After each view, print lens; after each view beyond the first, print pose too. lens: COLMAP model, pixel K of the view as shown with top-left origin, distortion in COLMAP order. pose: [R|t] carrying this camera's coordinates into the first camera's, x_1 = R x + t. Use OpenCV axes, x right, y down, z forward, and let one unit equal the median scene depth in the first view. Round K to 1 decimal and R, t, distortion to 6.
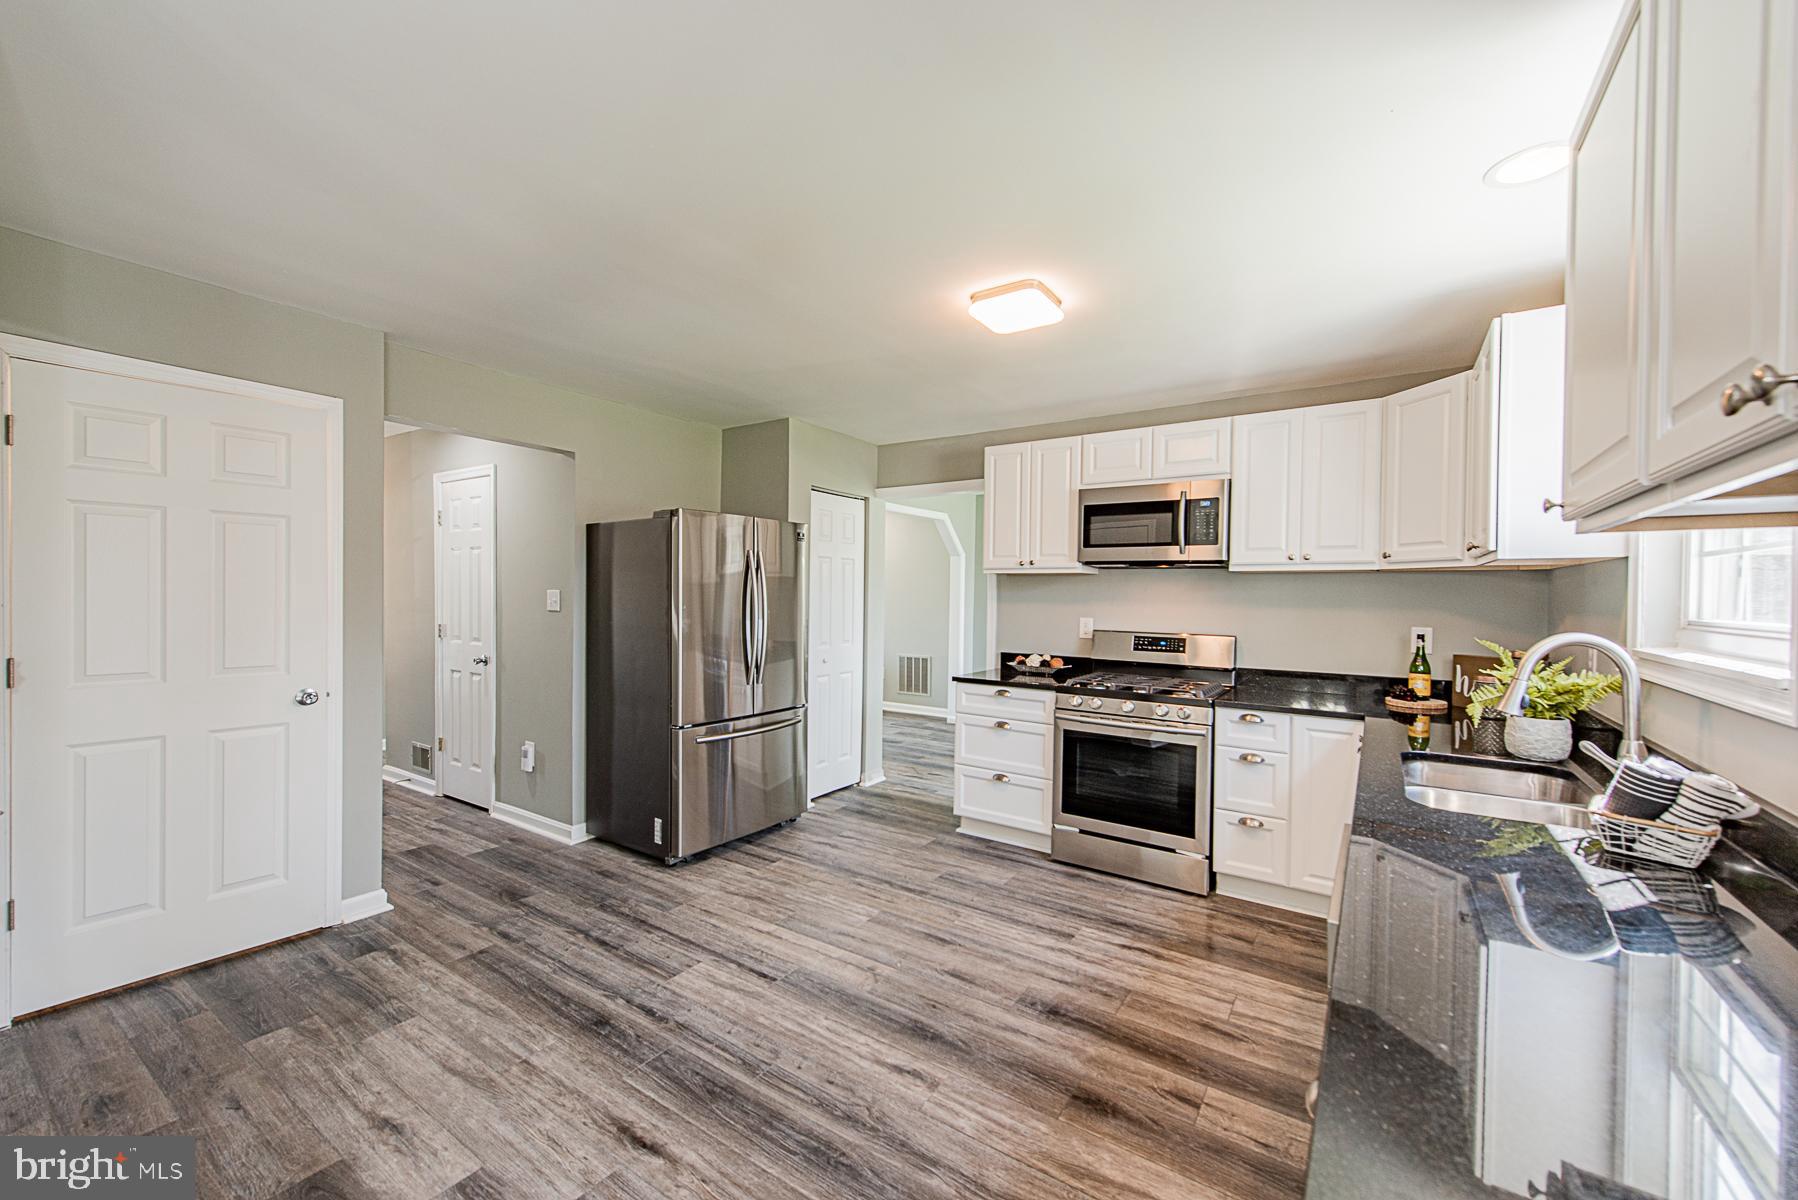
lens RADIAL K [[705.0, 0, 906.0], [0, 705.0, 600.5], [0, 0, 1]] dist [0.020106, -0.006135]
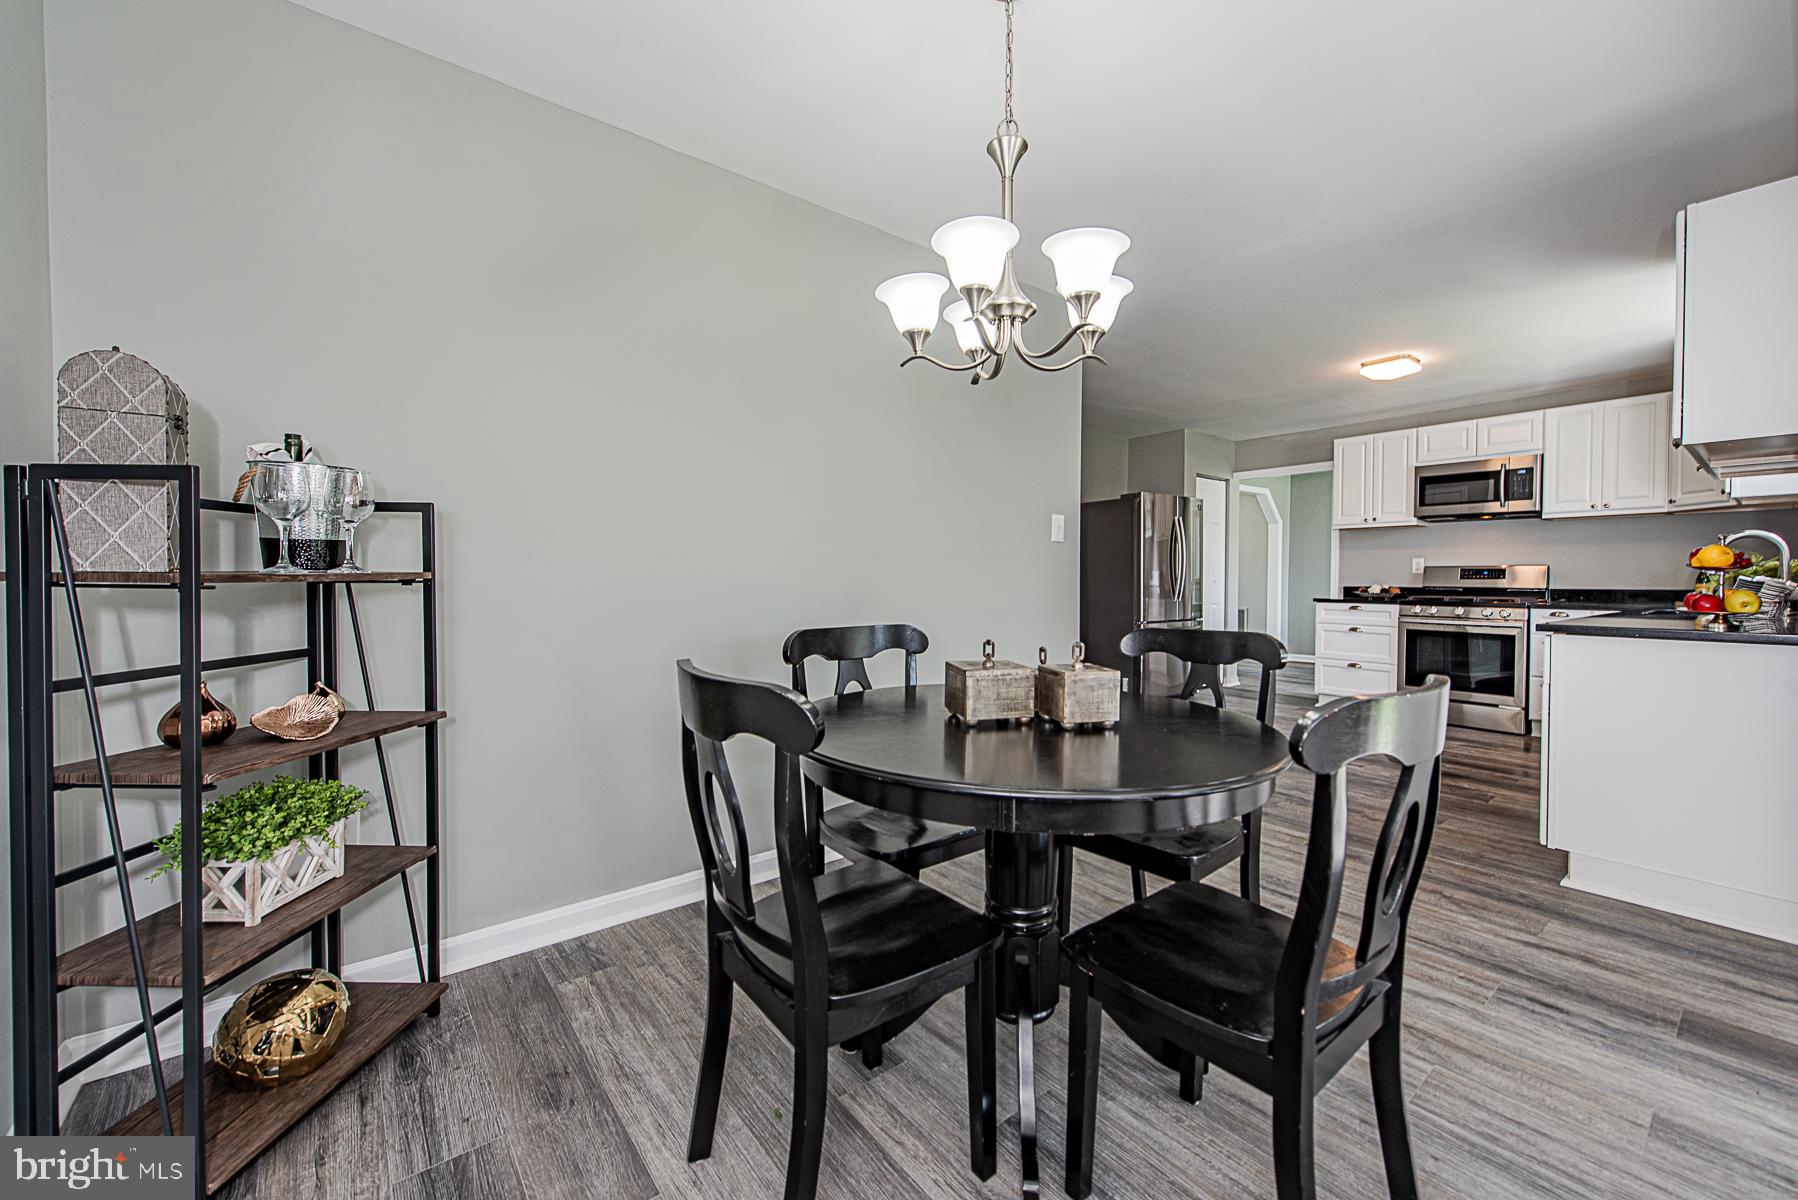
lens RADIAL K [[700.1, 0, 917.1], [0, 700.1, 587.3], [0, 0, 1]] dist [-0.000098, -0.000348]
pose [[0.951990, -0.005518, -0.306078, -0.336258], [0.006853, 0.999971, 0.003287, 0.091182], [0.306051, -0.005227, 0.952001, -0.786358]]
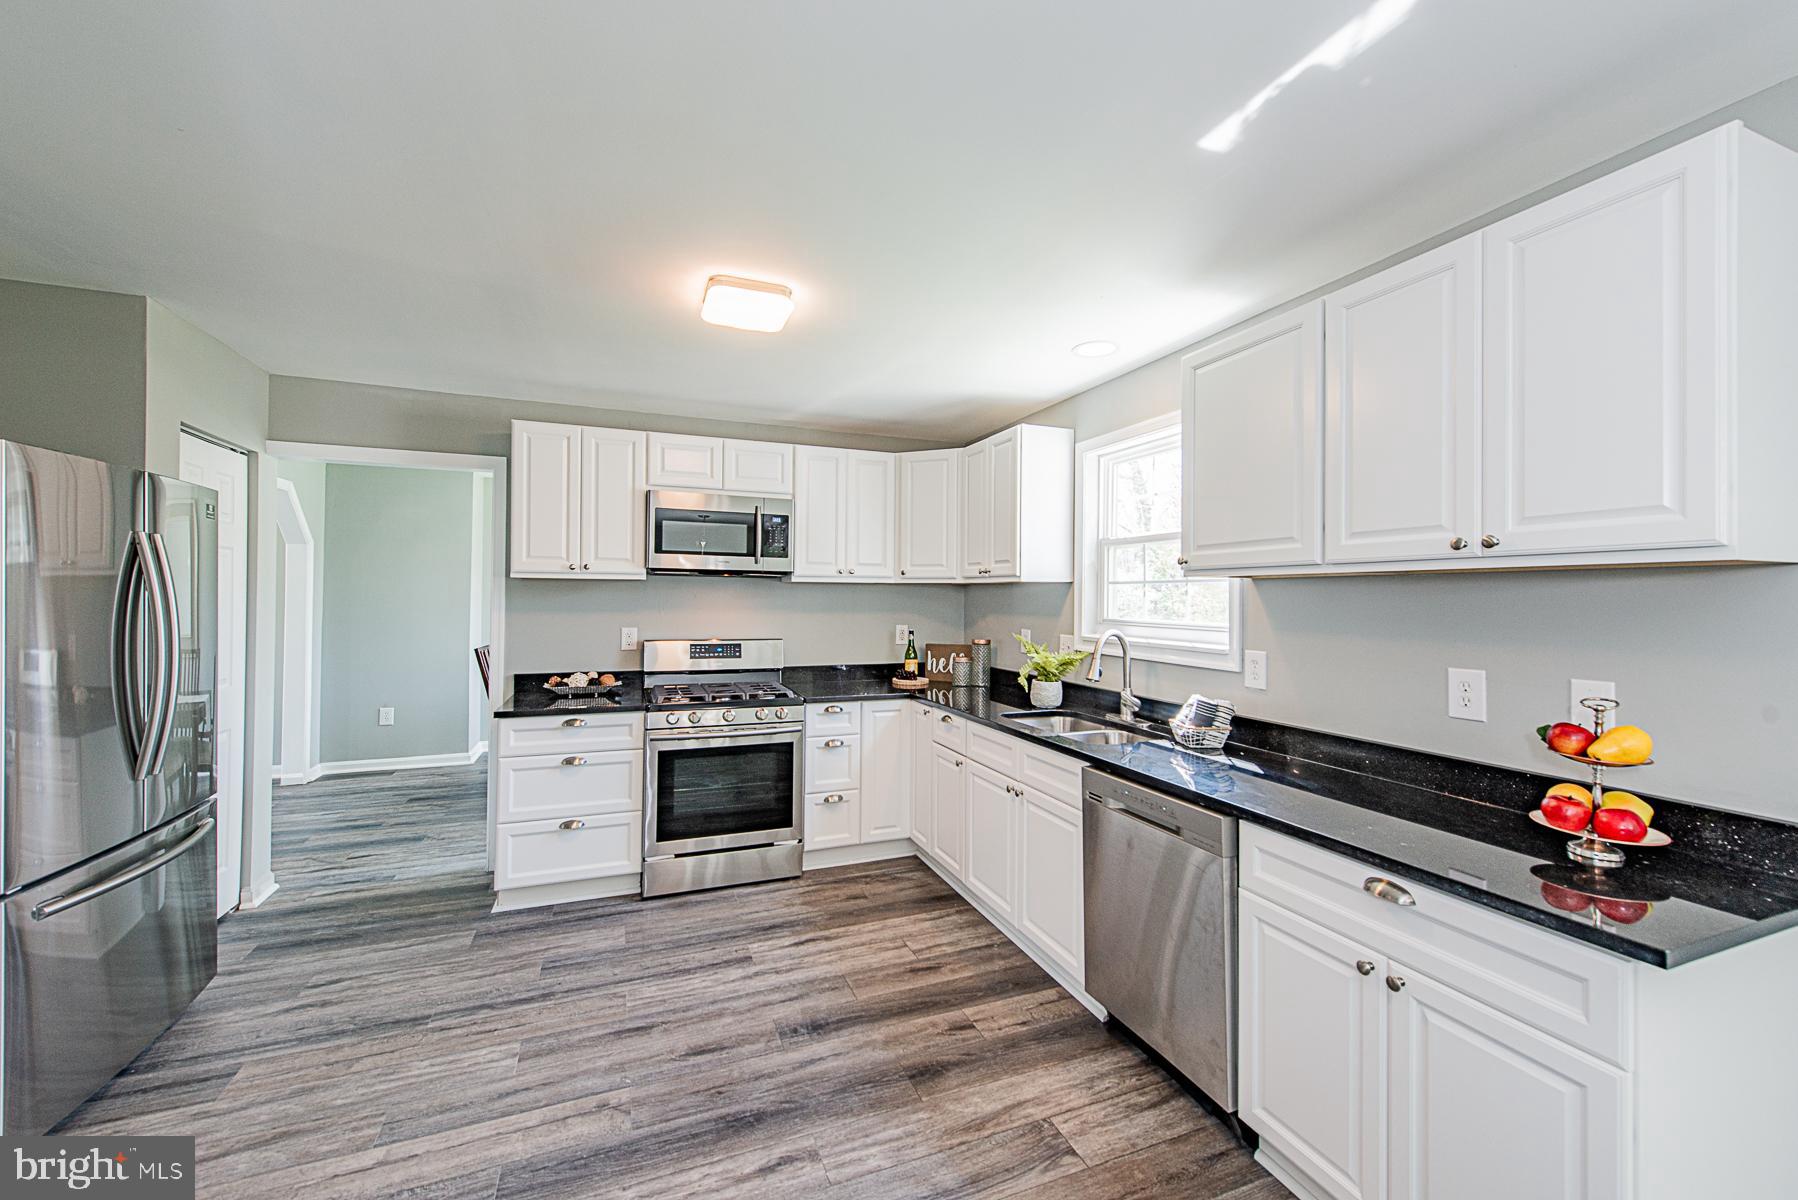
lens RADIAL K [[709.7, 0, 906.3], [0, 709.7, 590.6], [0, 0, 1]] dist [0.020412, -0.006956]
pose [[0.566859, -0.000491, 0.823815, -0.394842], [0.006417, 0.999972, -0.003819, -0.023362], [-0.823790, 0.007452, 0.566846, 0.227488]]
